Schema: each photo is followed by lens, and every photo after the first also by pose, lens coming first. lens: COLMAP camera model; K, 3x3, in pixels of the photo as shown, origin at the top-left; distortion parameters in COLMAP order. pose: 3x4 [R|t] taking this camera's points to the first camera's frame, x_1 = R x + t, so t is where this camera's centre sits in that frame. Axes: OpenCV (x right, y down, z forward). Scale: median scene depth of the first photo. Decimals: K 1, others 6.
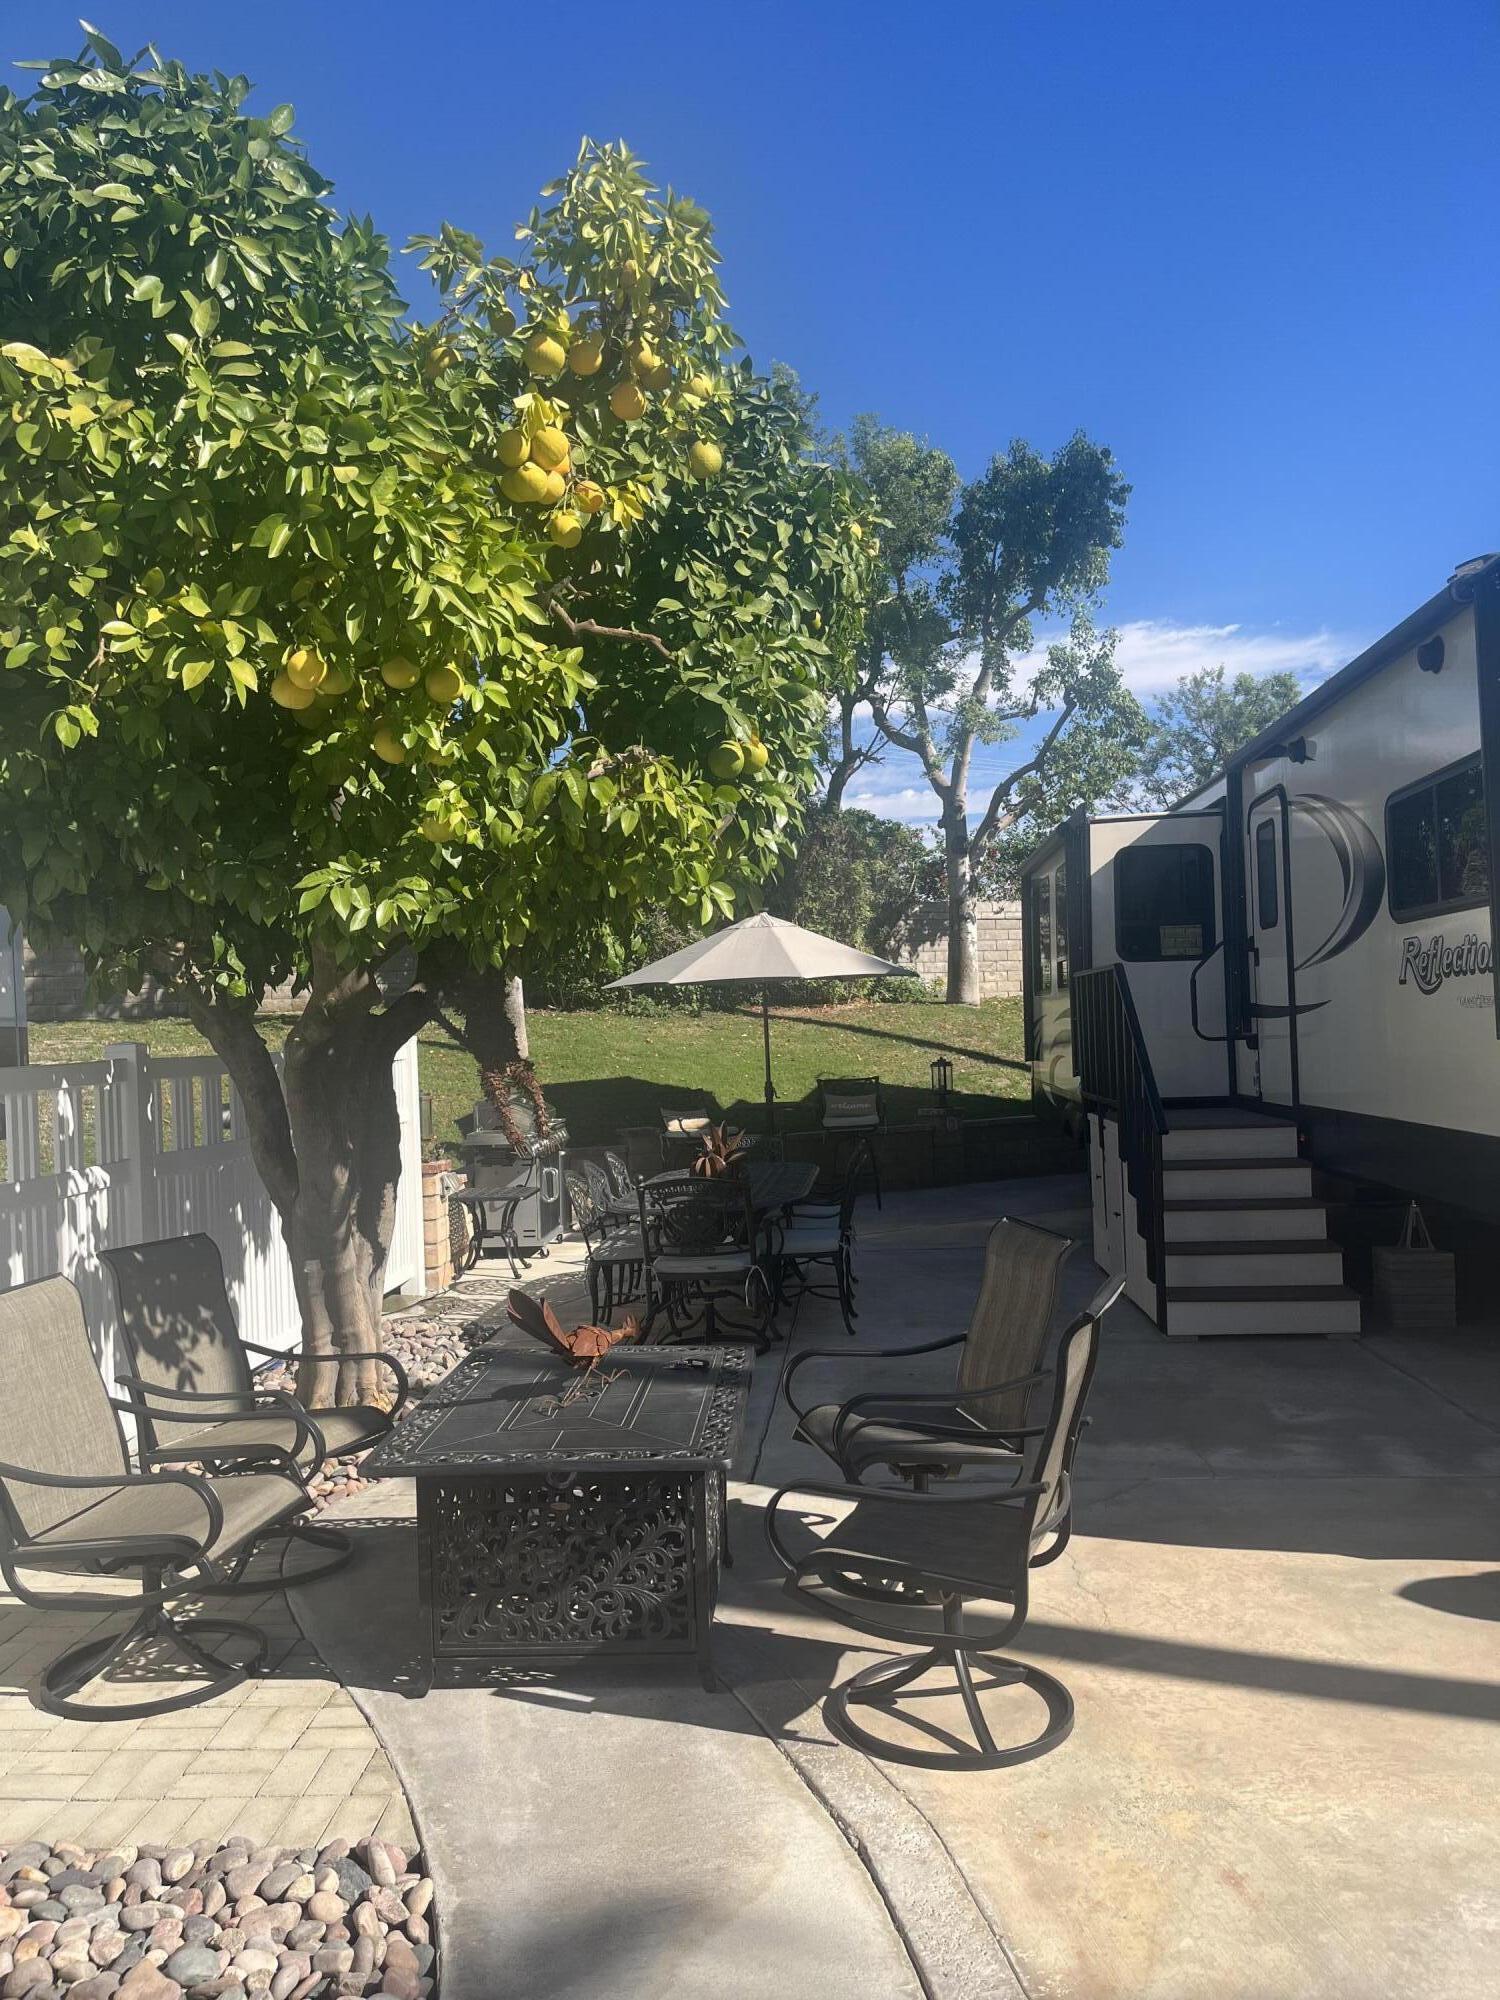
lens RADIAL K [[1503.3, 0, 738.4], [0, 1503.3, 1035.2], [0, 0, 1]] dist [0.029063, 0.002862]
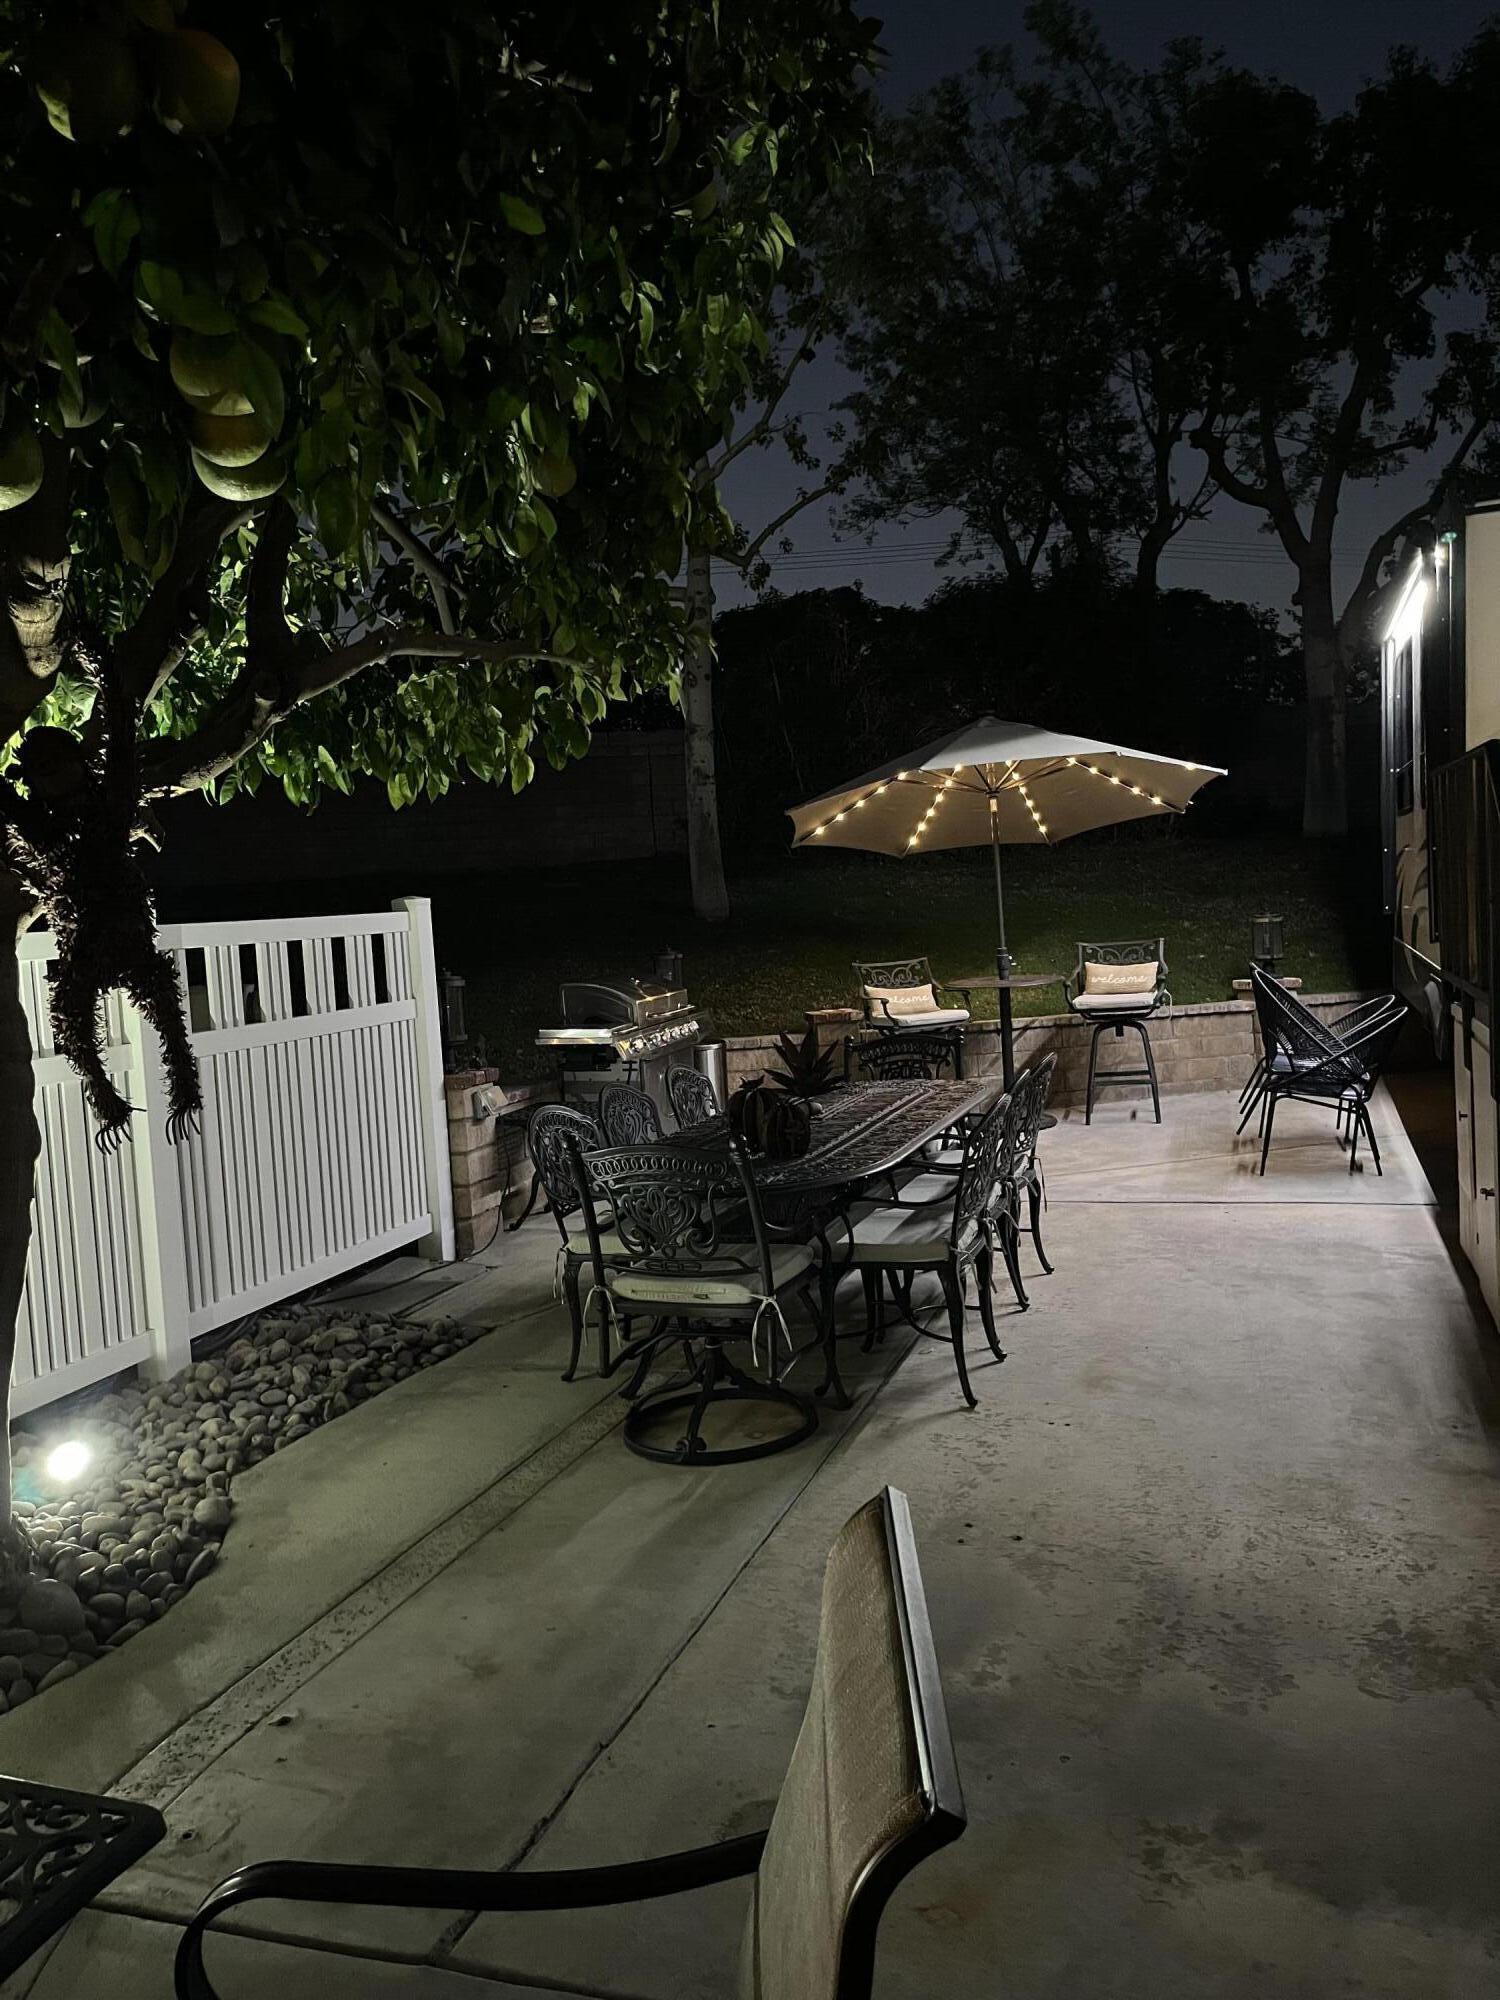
lens RADIAL K [[1503.3, 0, 738.4], [0, 1503.3, 1035.2], [0, 0, 1]] dist [0.029063, 0.002862]
pose [[0.969762, -0.007698, -0.243930, 0.061160], [0.031730, 0.994996, 0.094746, 0.001871], [0.241980, -0.099621, 0.965154, 0.213865]]
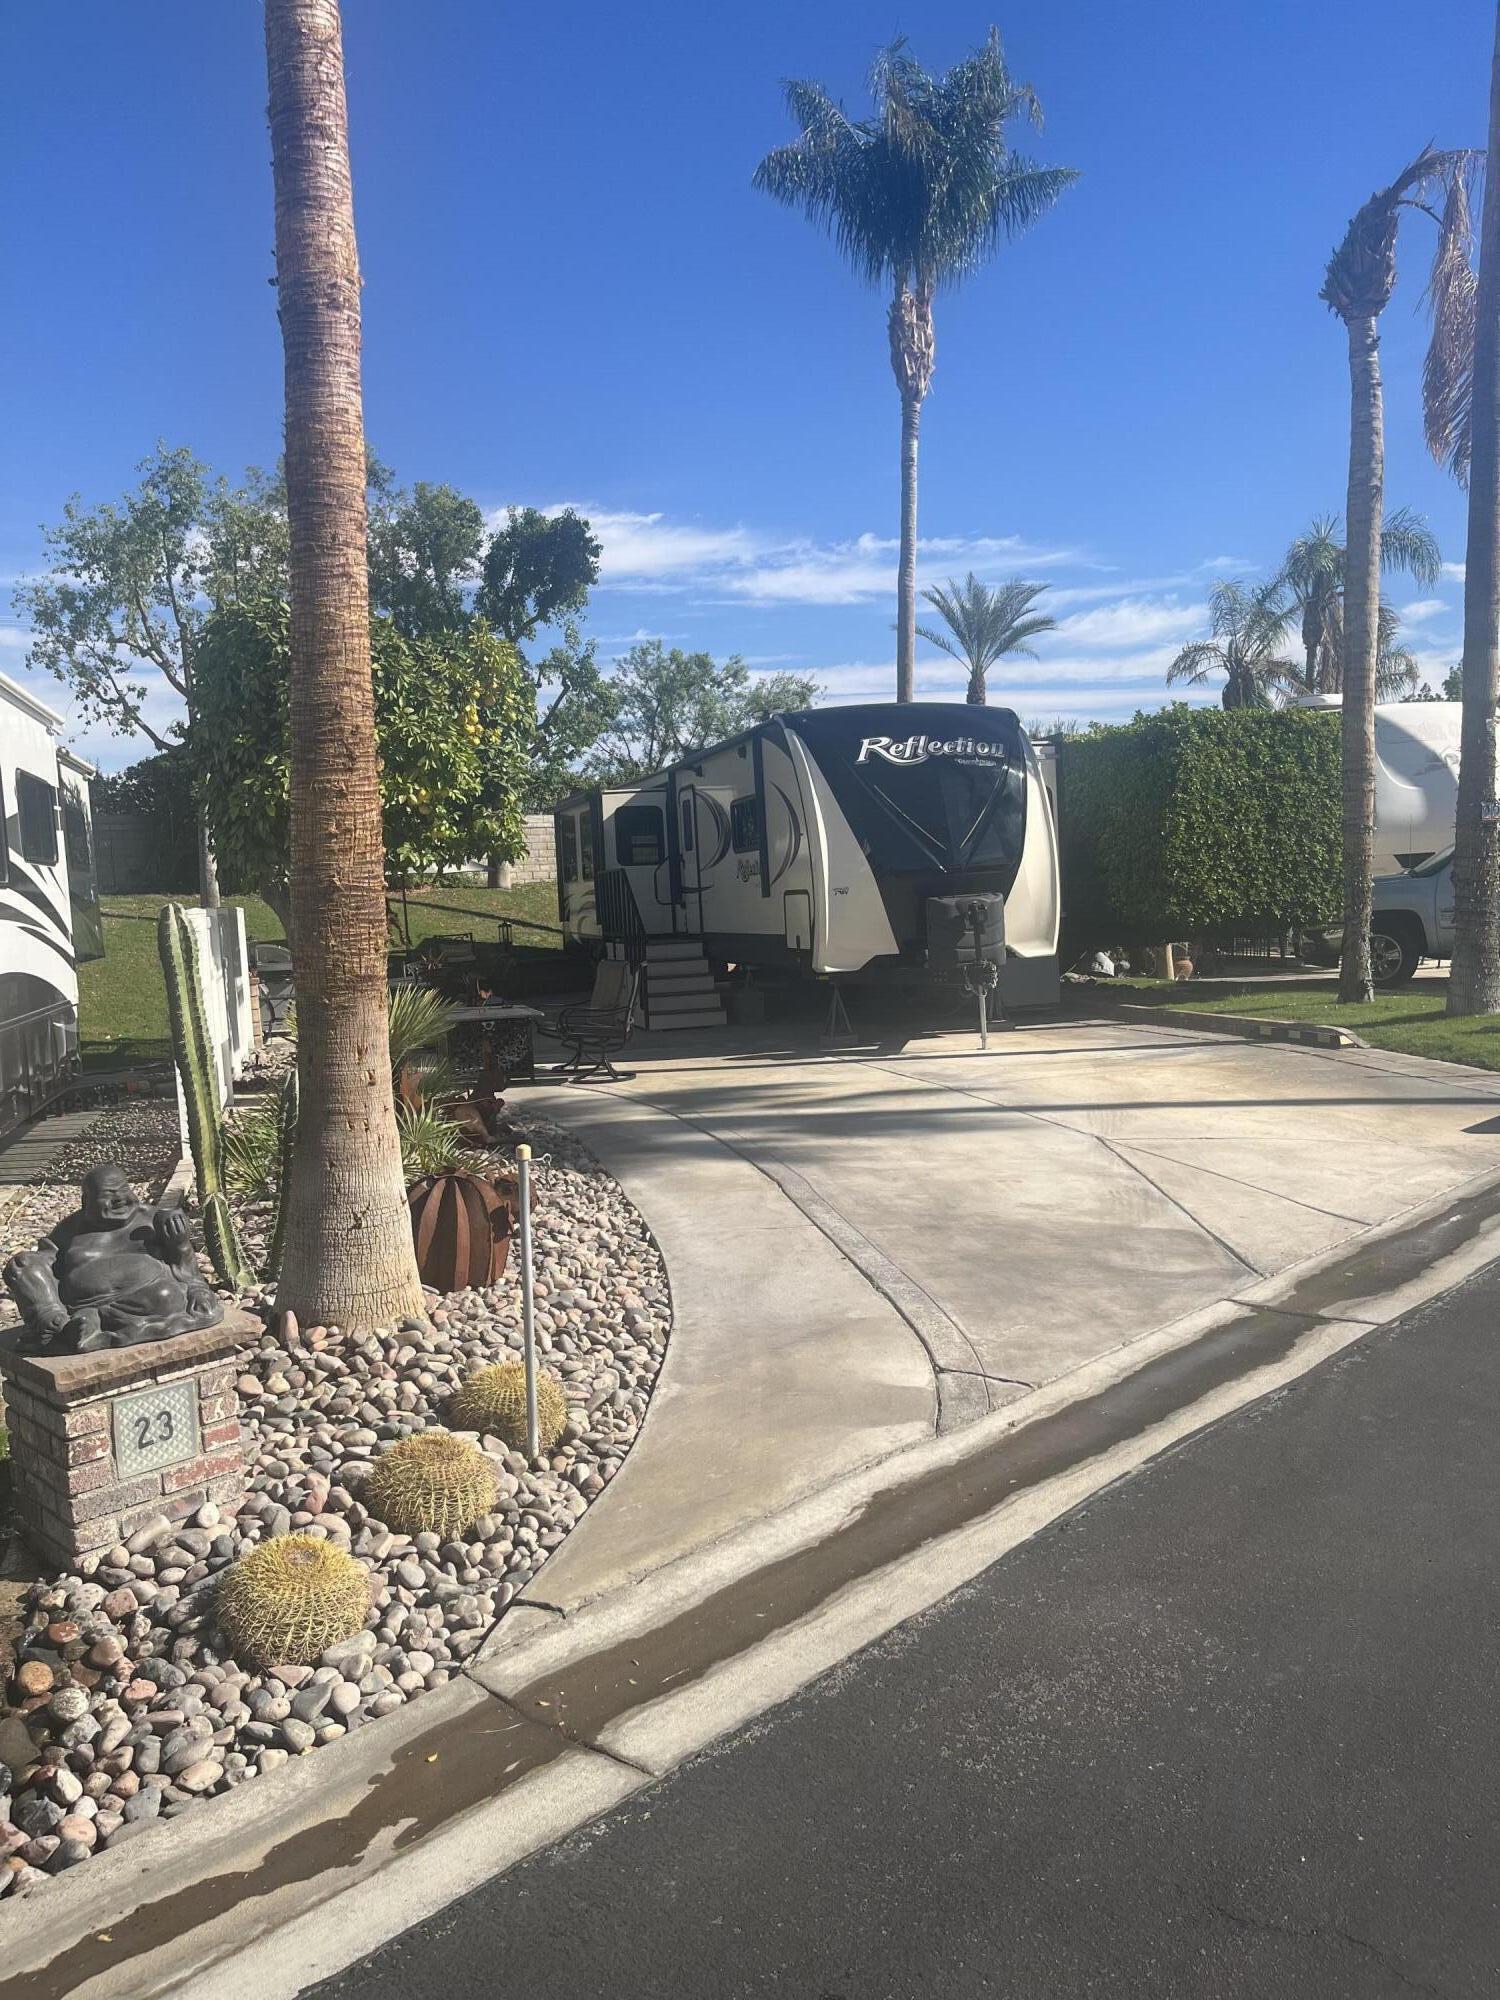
lens RADIAL K [[1503.3, 0, 738.4], [0, 1503.3, 1035.2], [0, 0, 1]] dist [0.029063, 0.002862]
pose [[0.936040, -0.043582, 0.349184, -0.209273], [0.016884, 0.996720, 0.079142, 0.013324], [-0.351488, -0.068185, 0.933706, -0.638611]]
